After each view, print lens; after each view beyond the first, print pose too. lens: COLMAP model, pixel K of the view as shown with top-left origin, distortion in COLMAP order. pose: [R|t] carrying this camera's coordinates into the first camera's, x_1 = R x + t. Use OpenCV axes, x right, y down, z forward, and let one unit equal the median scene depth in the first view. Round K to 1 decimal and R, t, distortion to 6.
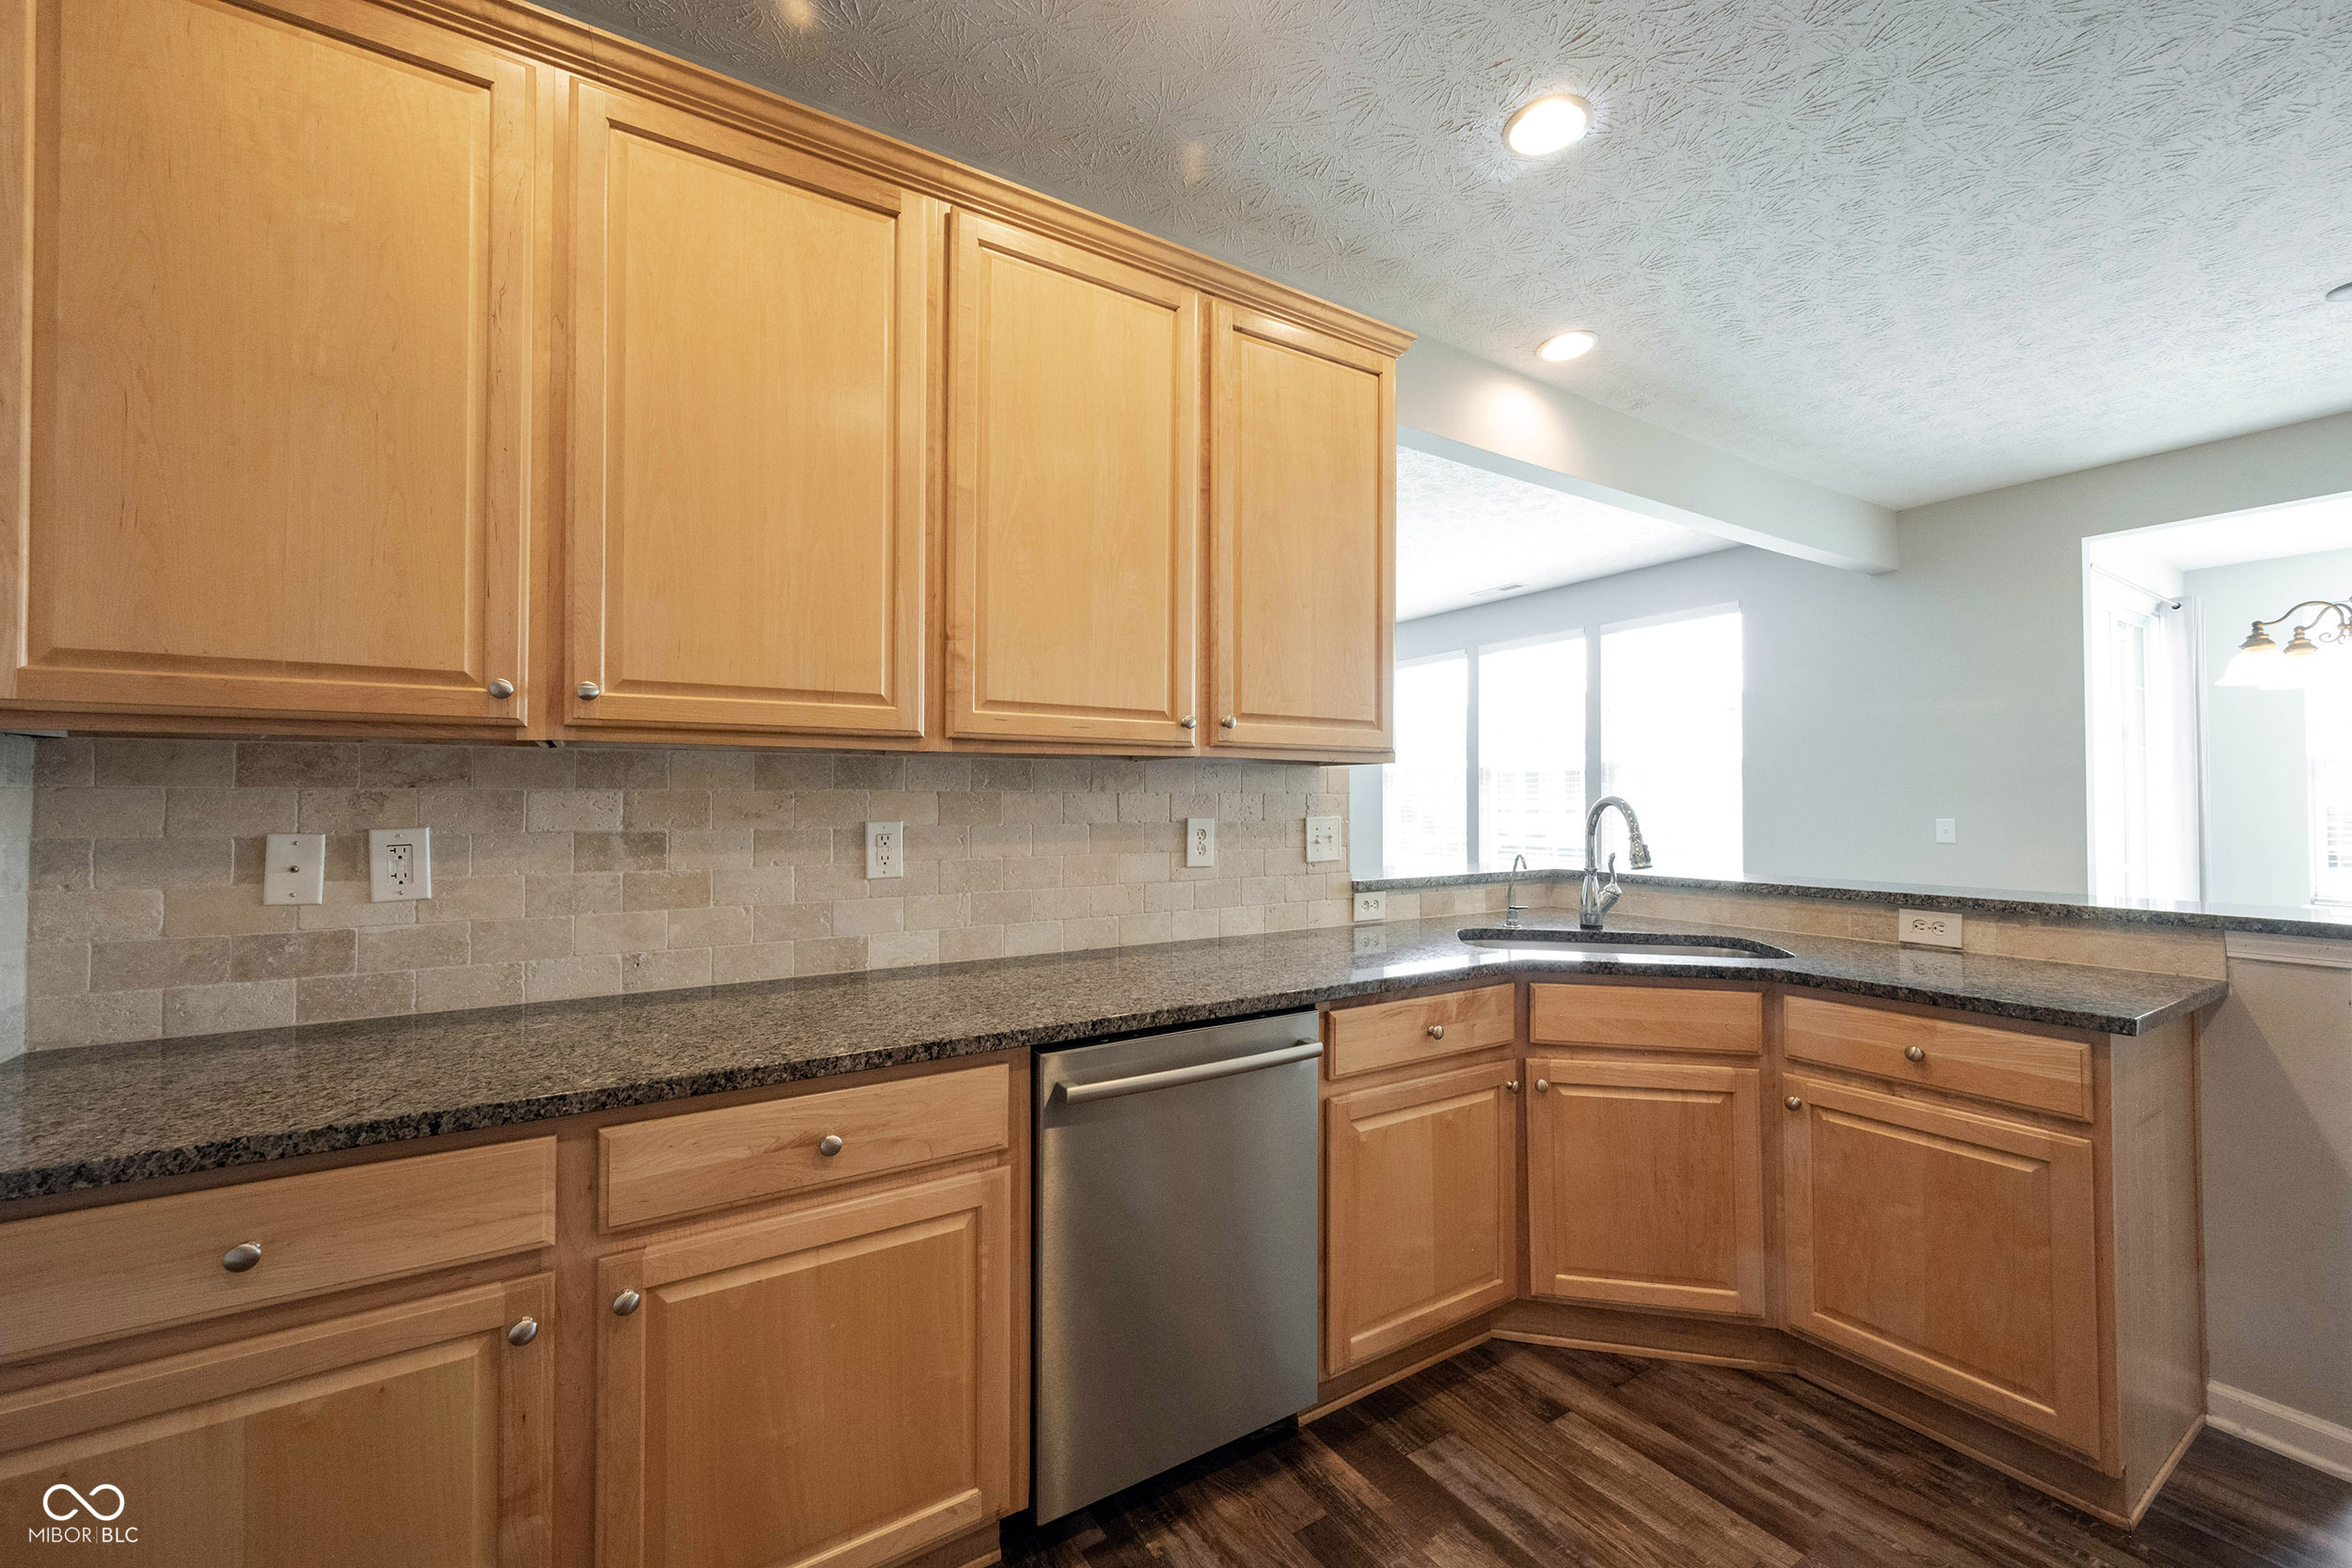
lens RADIAL K [[927.8, 0, 1169.9], [0, 927.8, 782.7], [0, 0, 1]] dist [-0.002729, 0.001783]
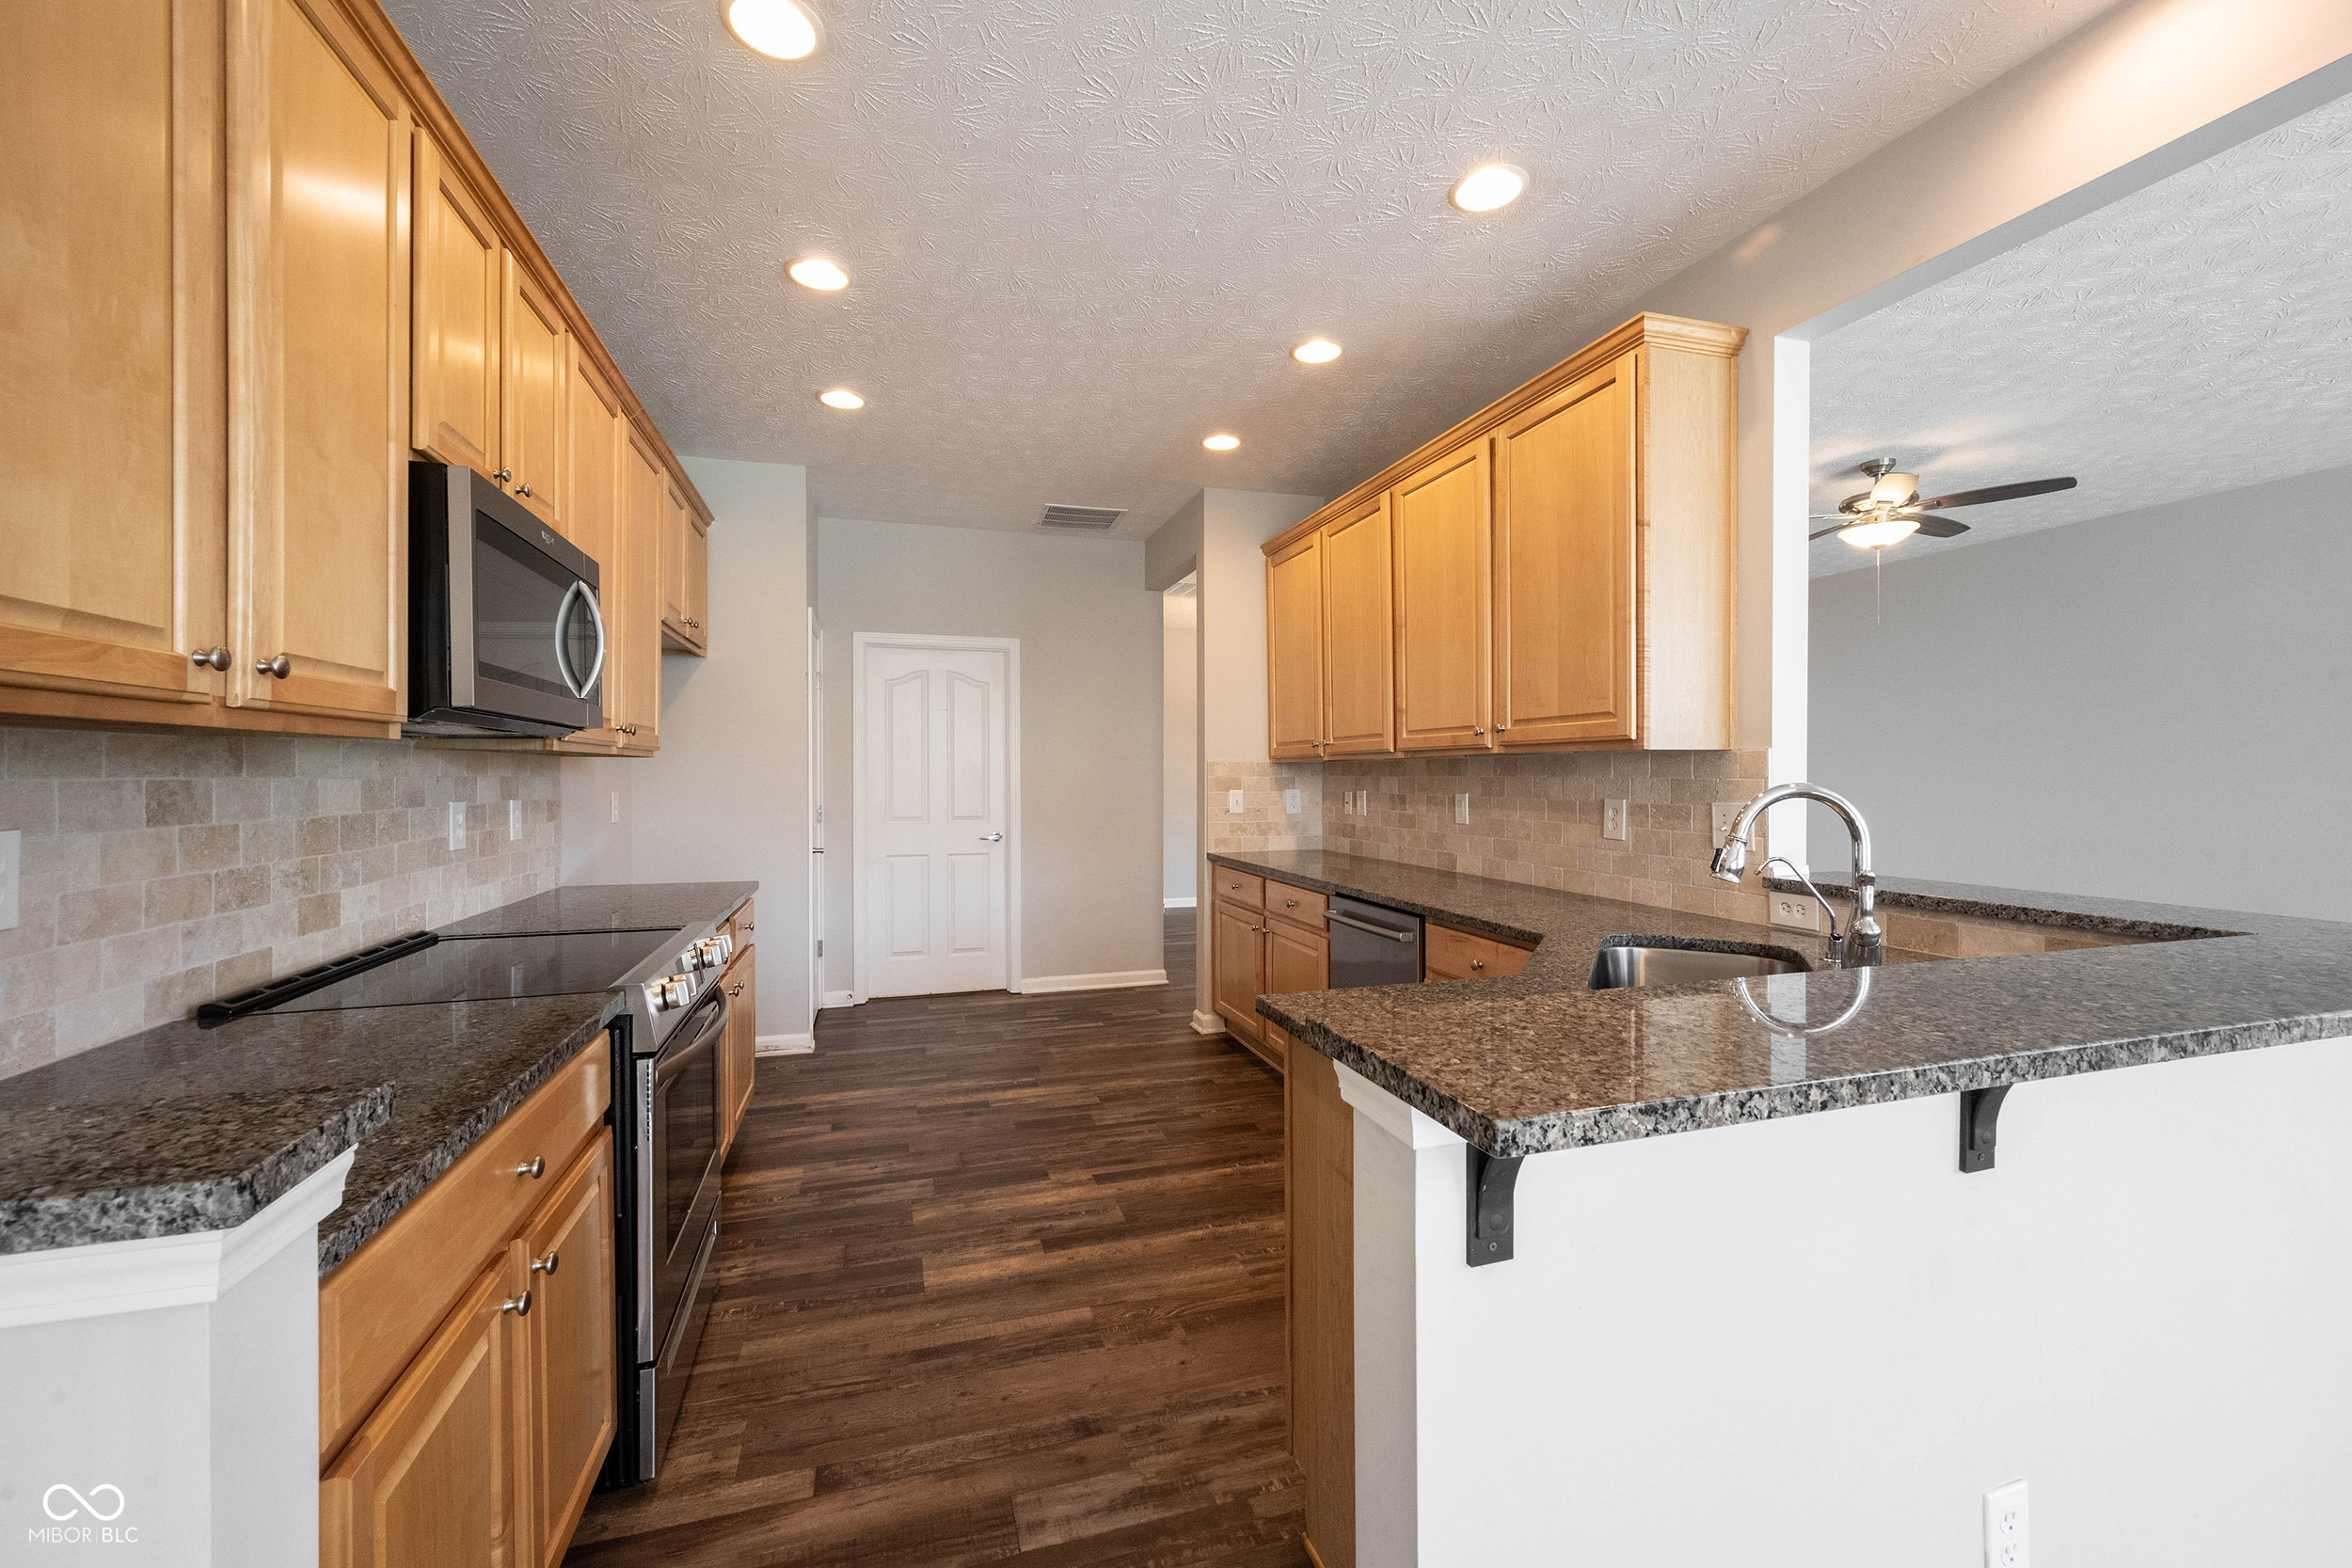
lens RADIAL K [[927.8, 0, 1170.7], [0, 927.8, 781.6], [0, 0, 1]] dist [-0.002729, 0.001783]
pose [[-0.256983, 0.008280, -0.966381, 1.712617], [0.020486, 0.999785, 0.003118, 0.001052], [0.966199, -0.018996, -0.257097, 0.966346]]
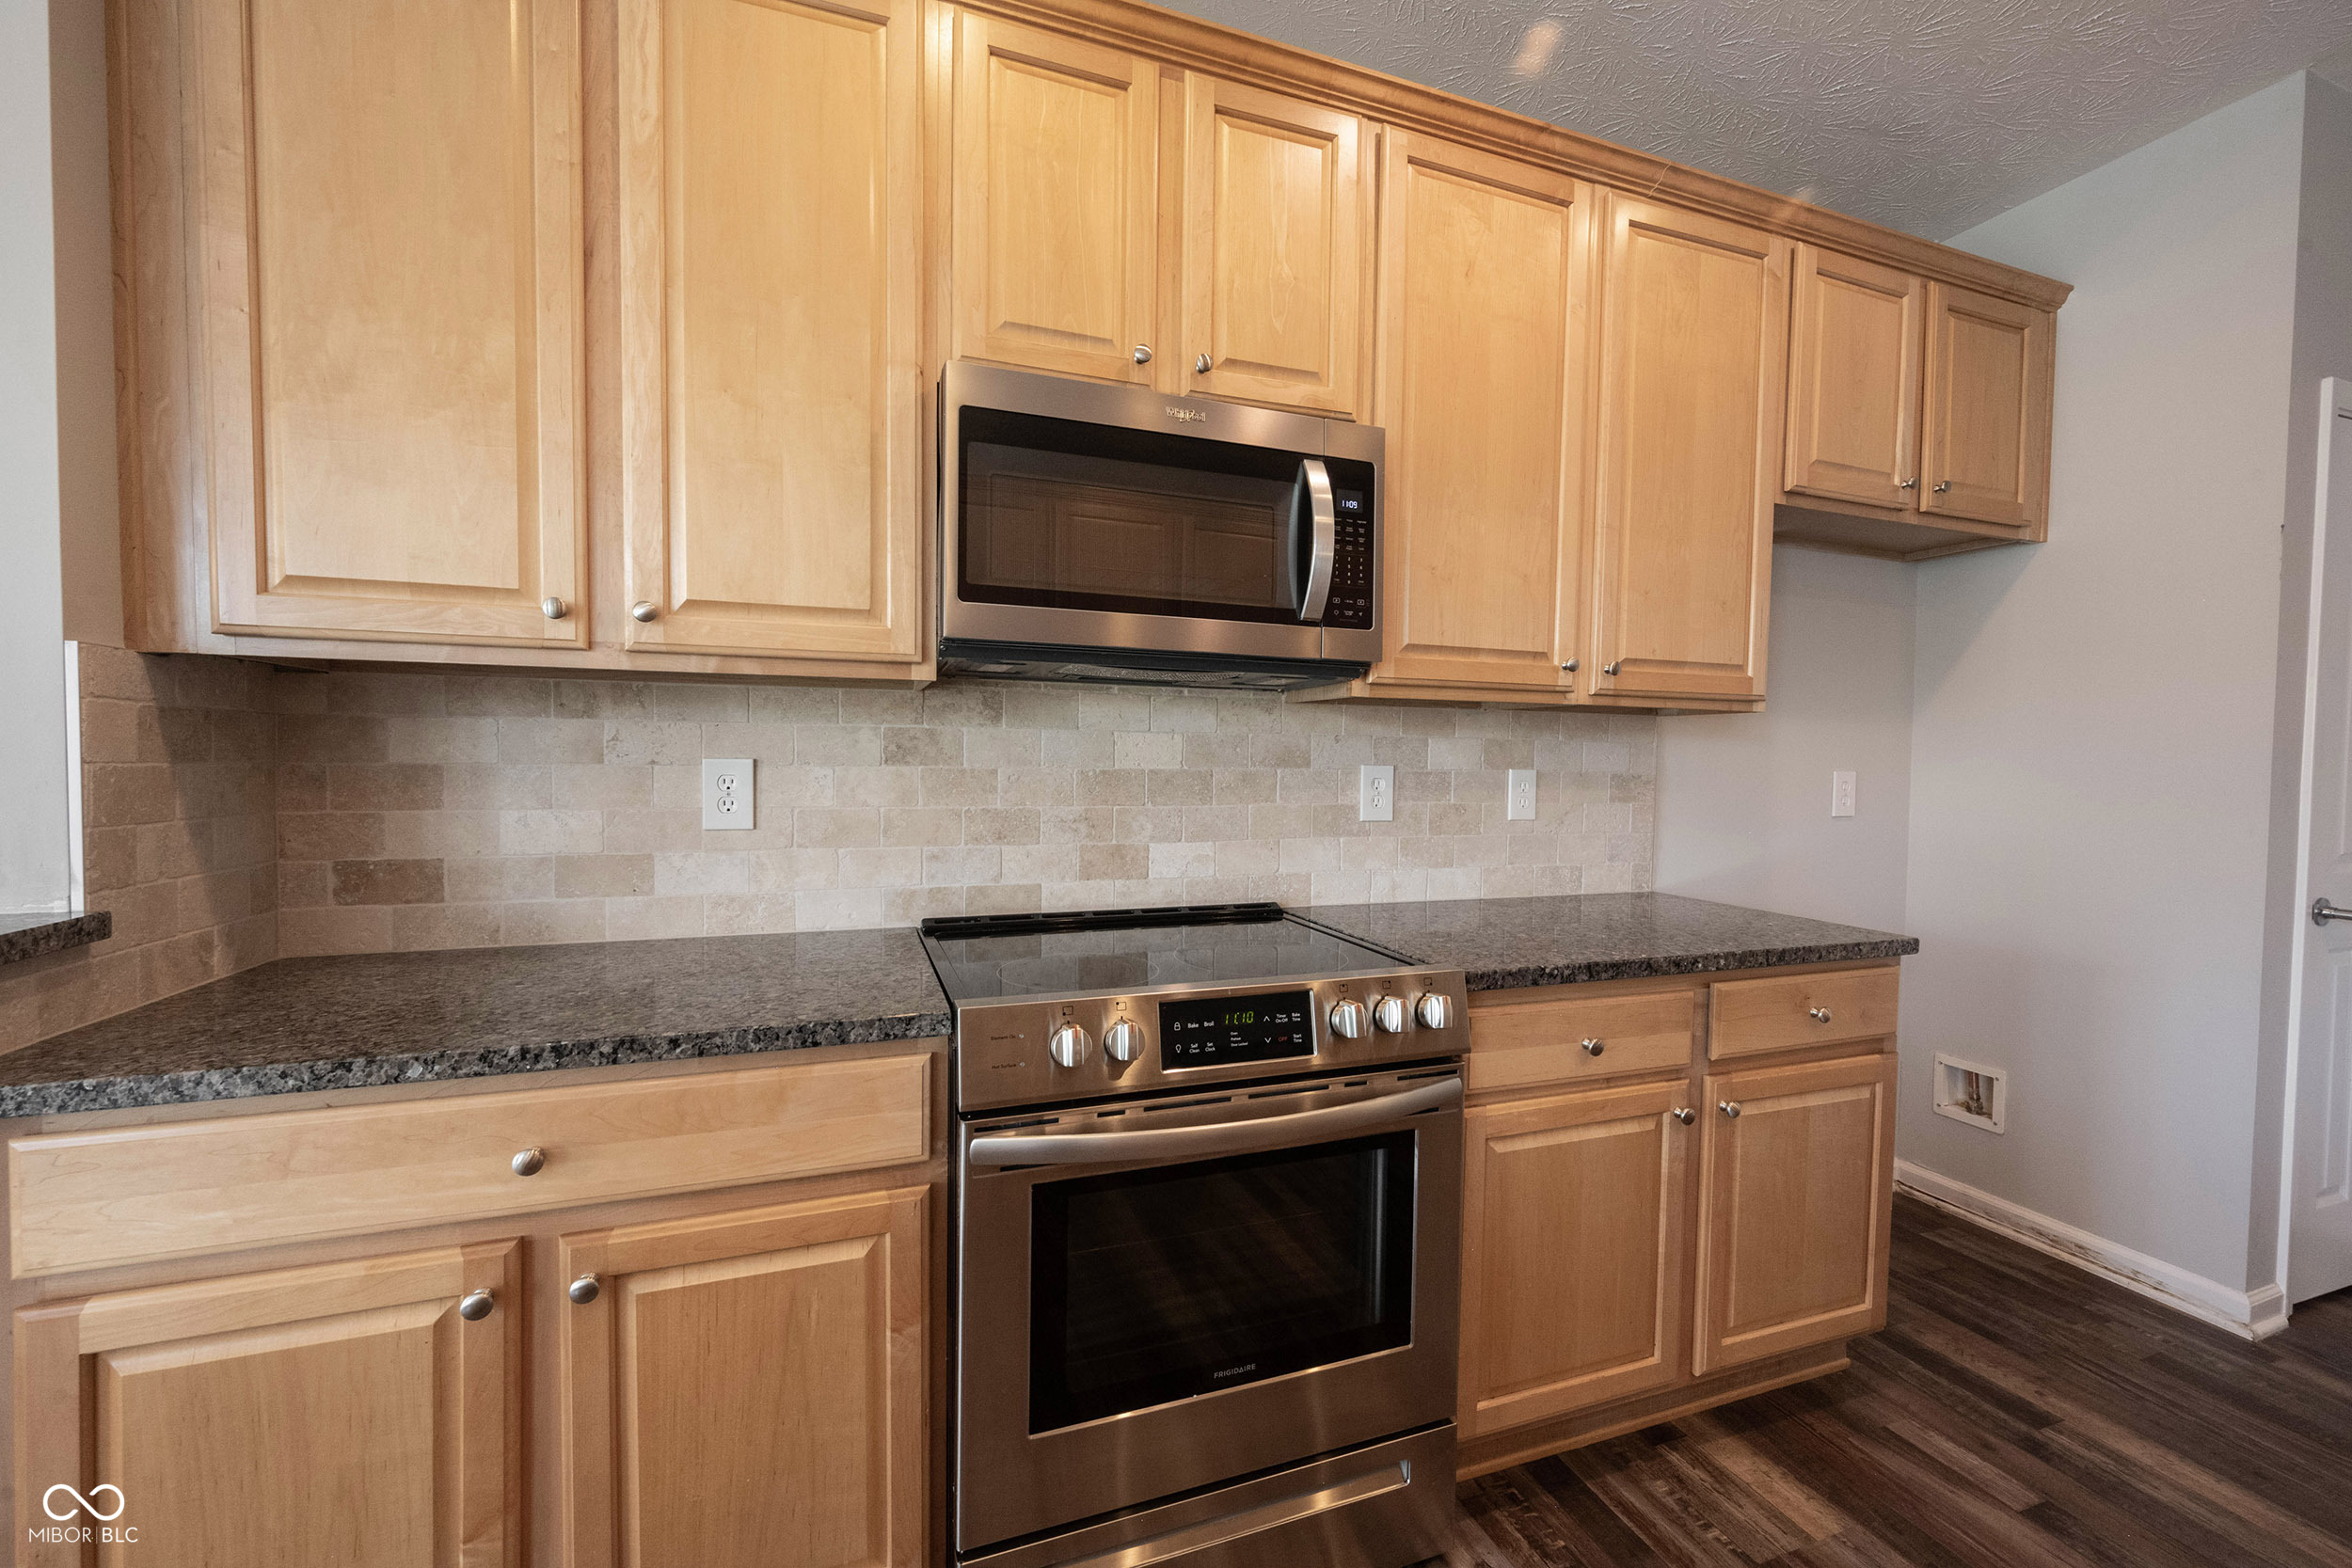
lens RADIAL K [[927.8, 0, 1186.7], [0, 927.8, 783.0], [0, 0, 1]] dist [-0.002729, 0.001783]
pose [[-0.977111, -0.016262, 0.212109, 0.714633], [-0.015707, 0.999867, 0.004300, 0.032435], [-0.212151, 0.000870, -0.977237, 0.816164]]
